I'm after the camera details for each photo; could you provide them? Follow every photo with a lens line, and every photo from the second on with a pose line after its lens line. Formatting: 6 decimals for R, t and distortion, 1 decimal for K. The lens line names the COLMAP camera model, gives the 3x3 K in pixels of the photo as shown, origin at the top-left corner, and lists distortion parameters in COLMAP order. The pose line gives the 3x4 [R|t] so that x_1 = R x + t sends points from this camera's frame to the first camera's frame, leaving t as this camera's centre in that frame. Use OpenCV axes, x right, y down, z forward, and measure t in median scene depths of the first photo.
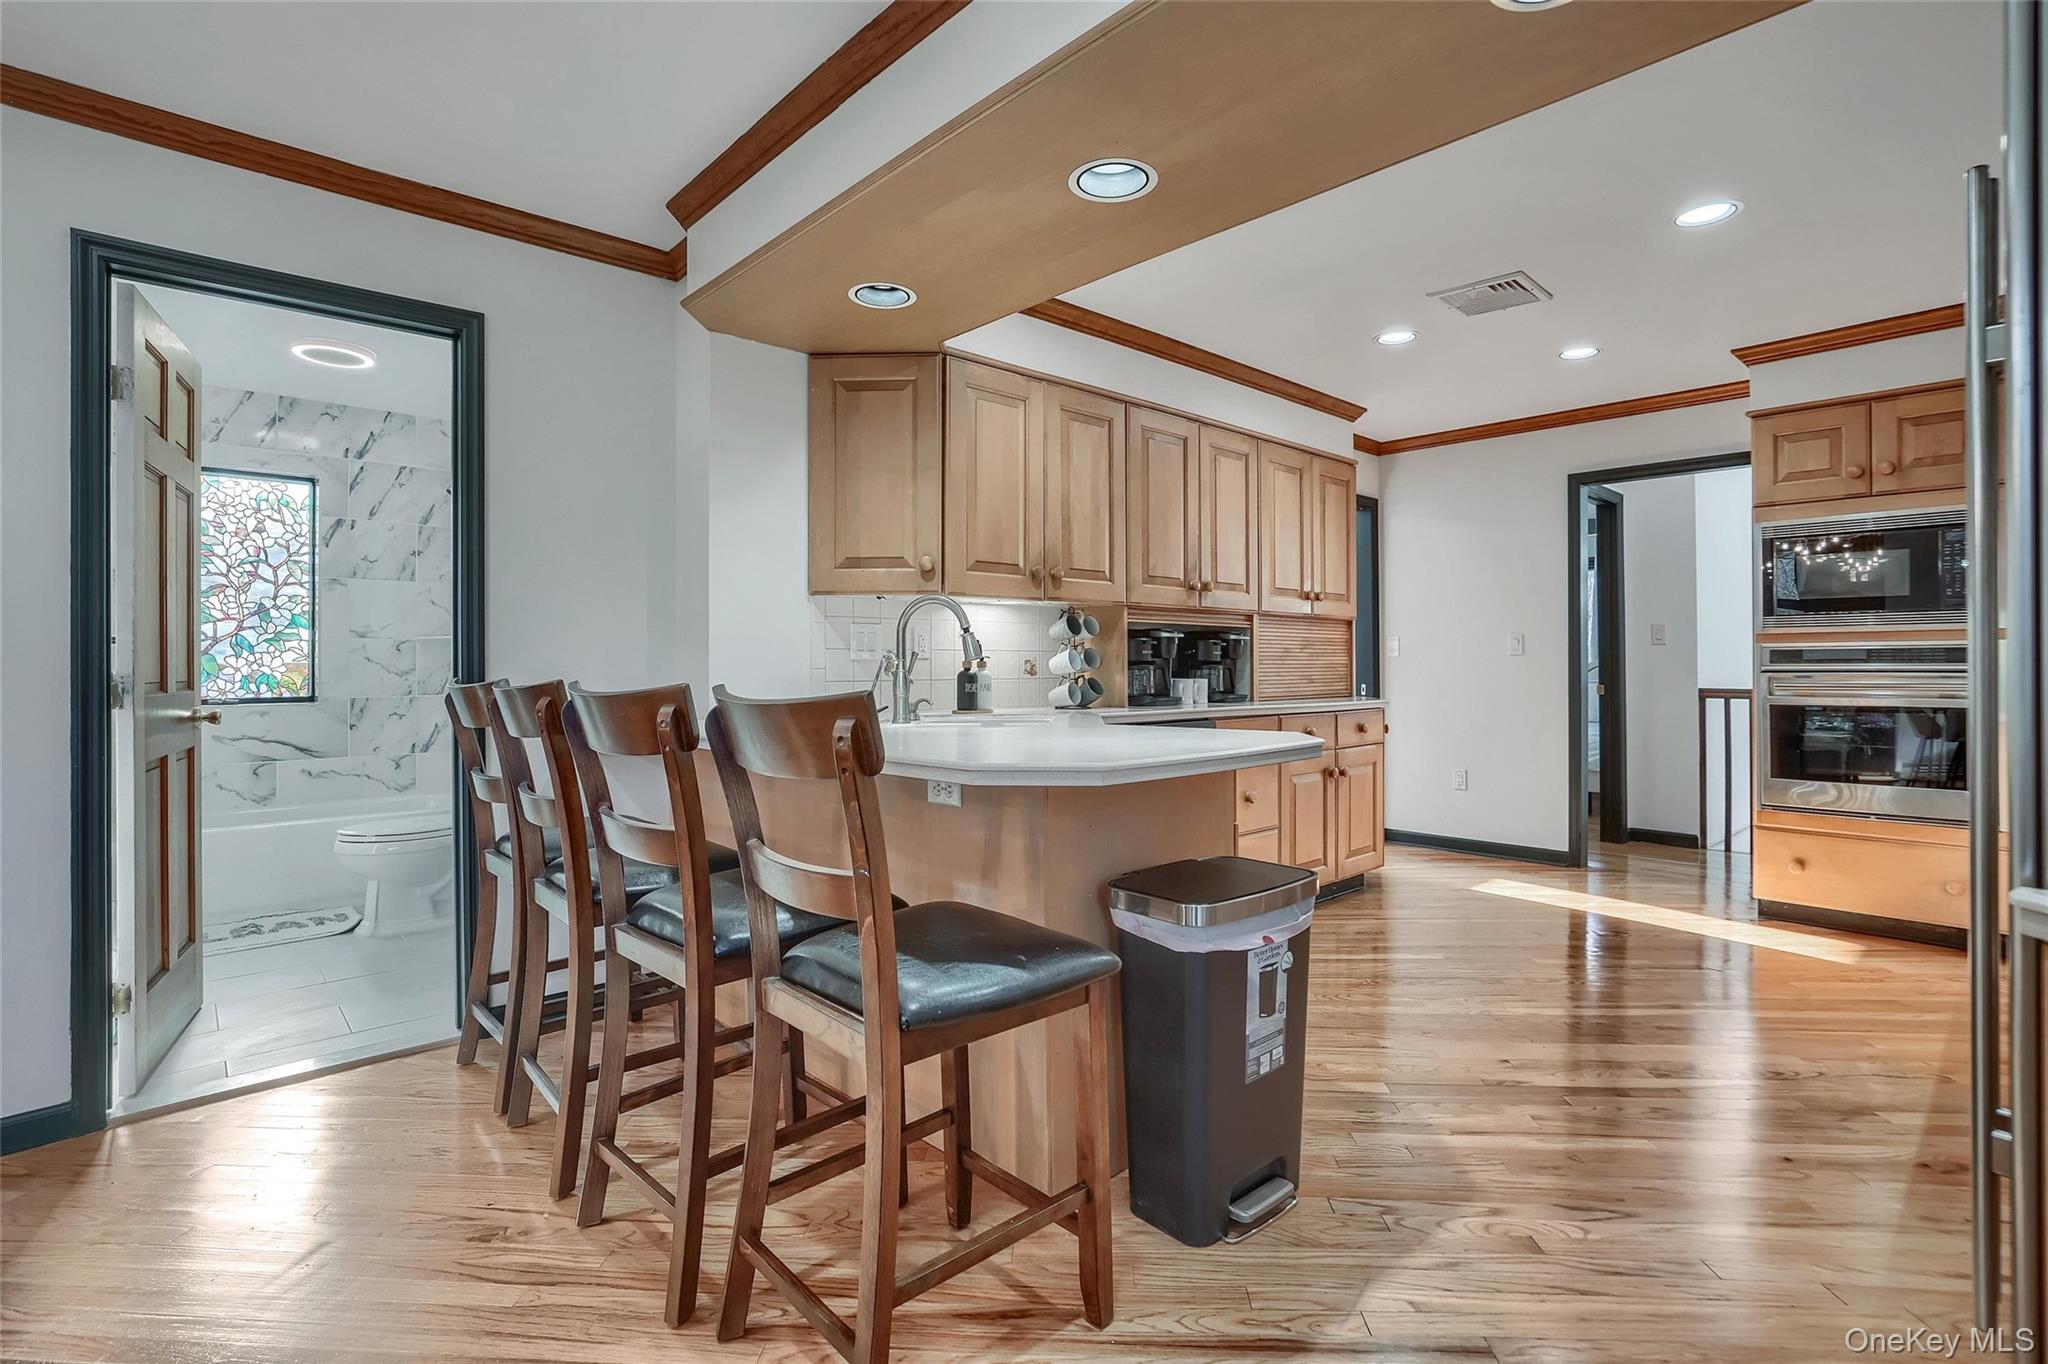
lens RADIAL K [[961.6, 0, 1073.0], [0, 961.6, 650.4], [0, 0, 1]] dist [-0.062561, 0.029683]
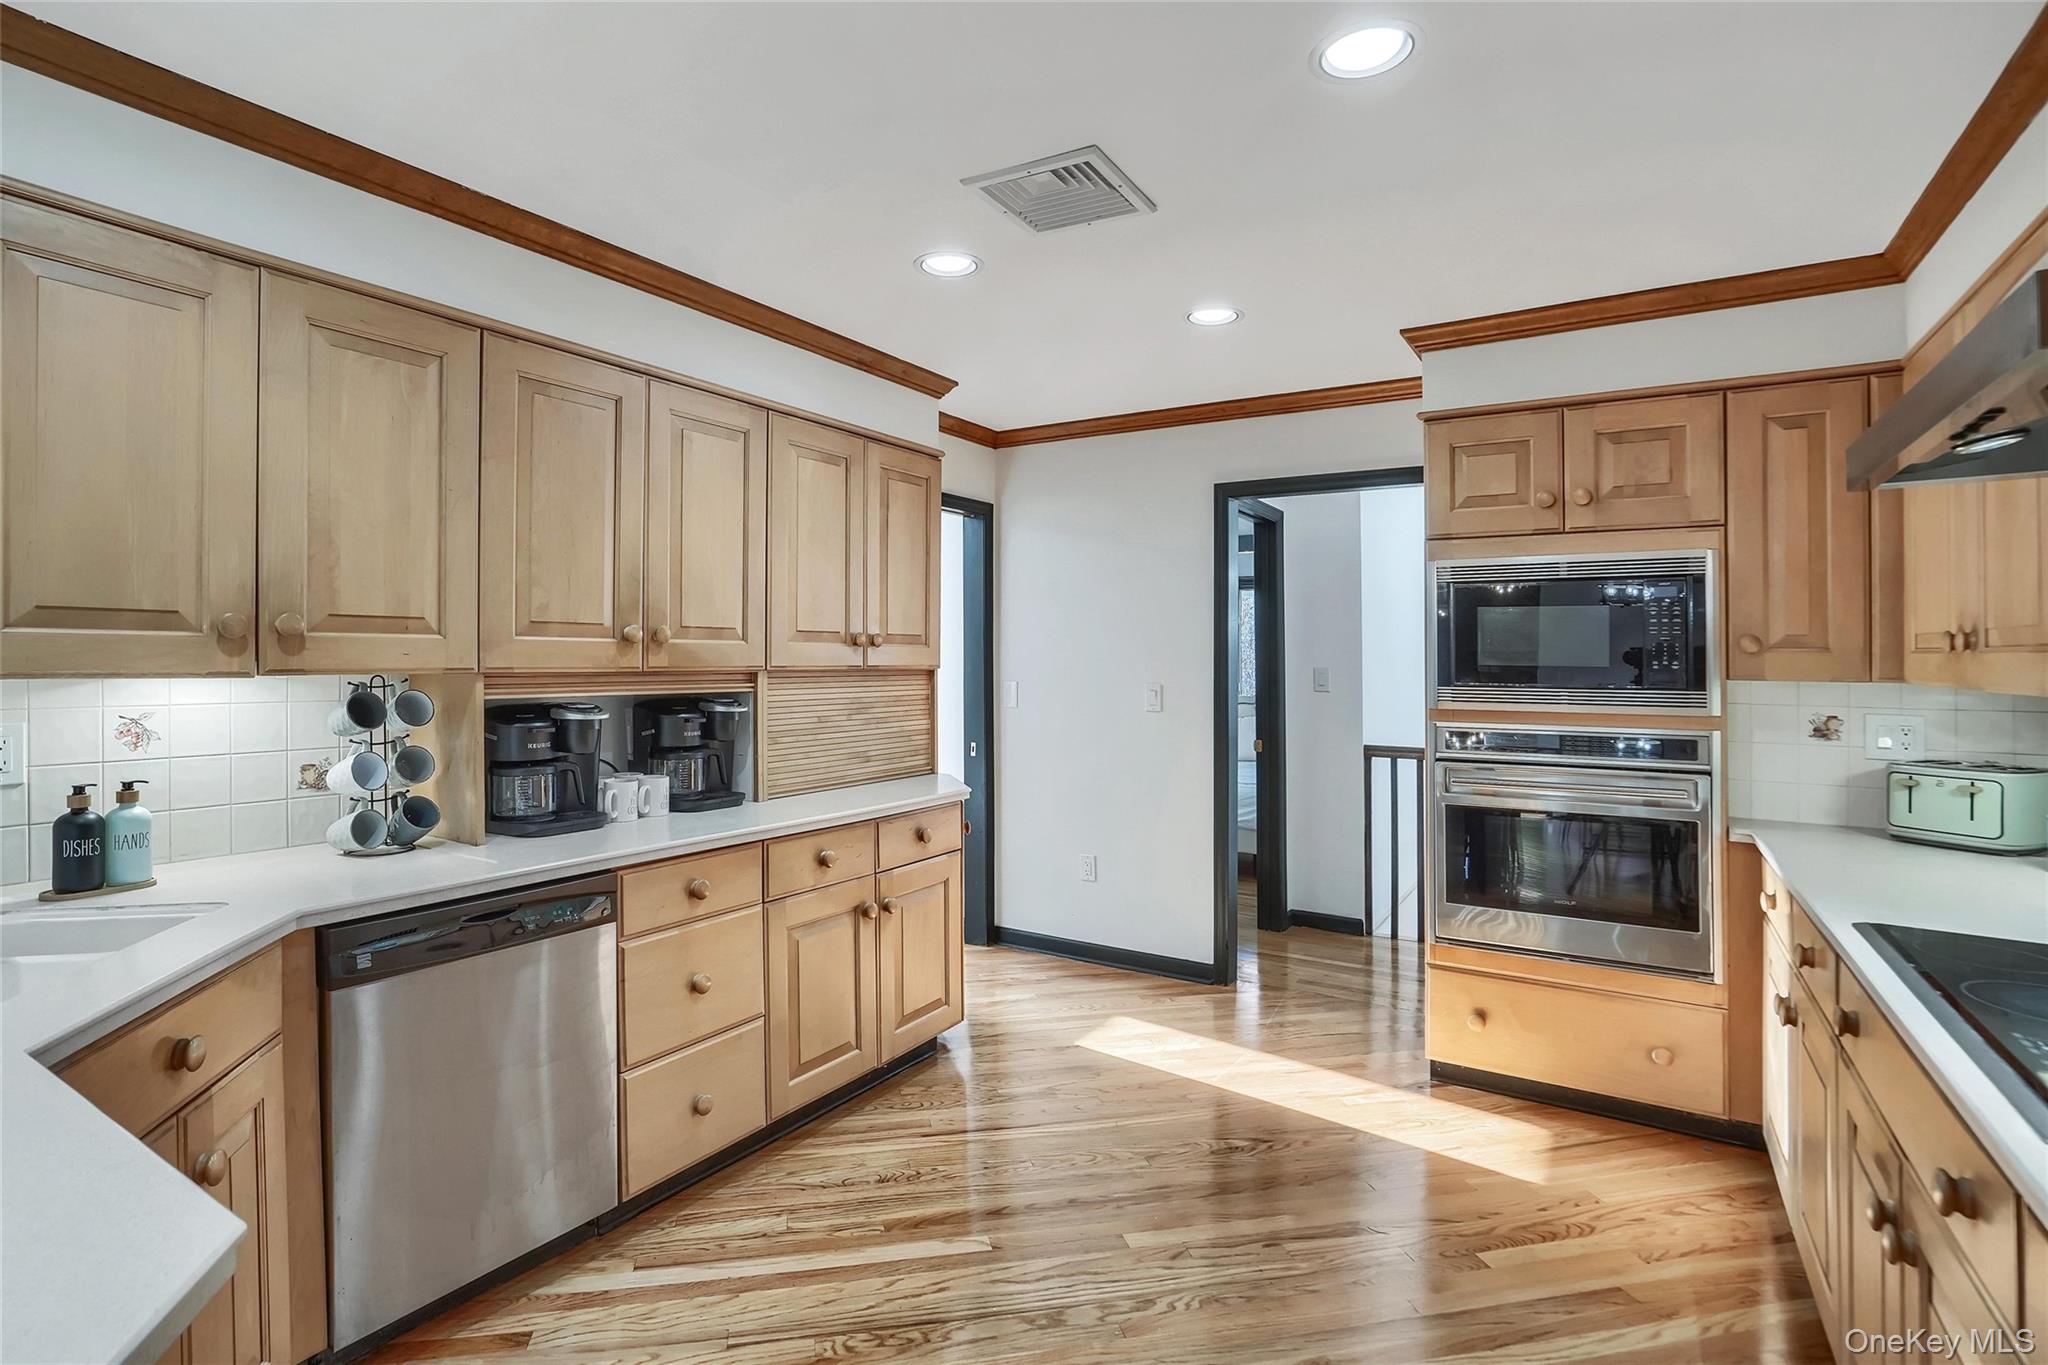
lens RADIAL K [[946.3, 0, 1062.7], [0, 946.3, 614.3], [0, 0, 1]] dist [-0.027935, 0.000164]
pose [[0.963638, 0.015601, 0.266756, 0.221569], [-0.009218, 0.999641, -0.025164, -0.064604], [-0.267053, 0.021790, 0.963435, 0.318220]]
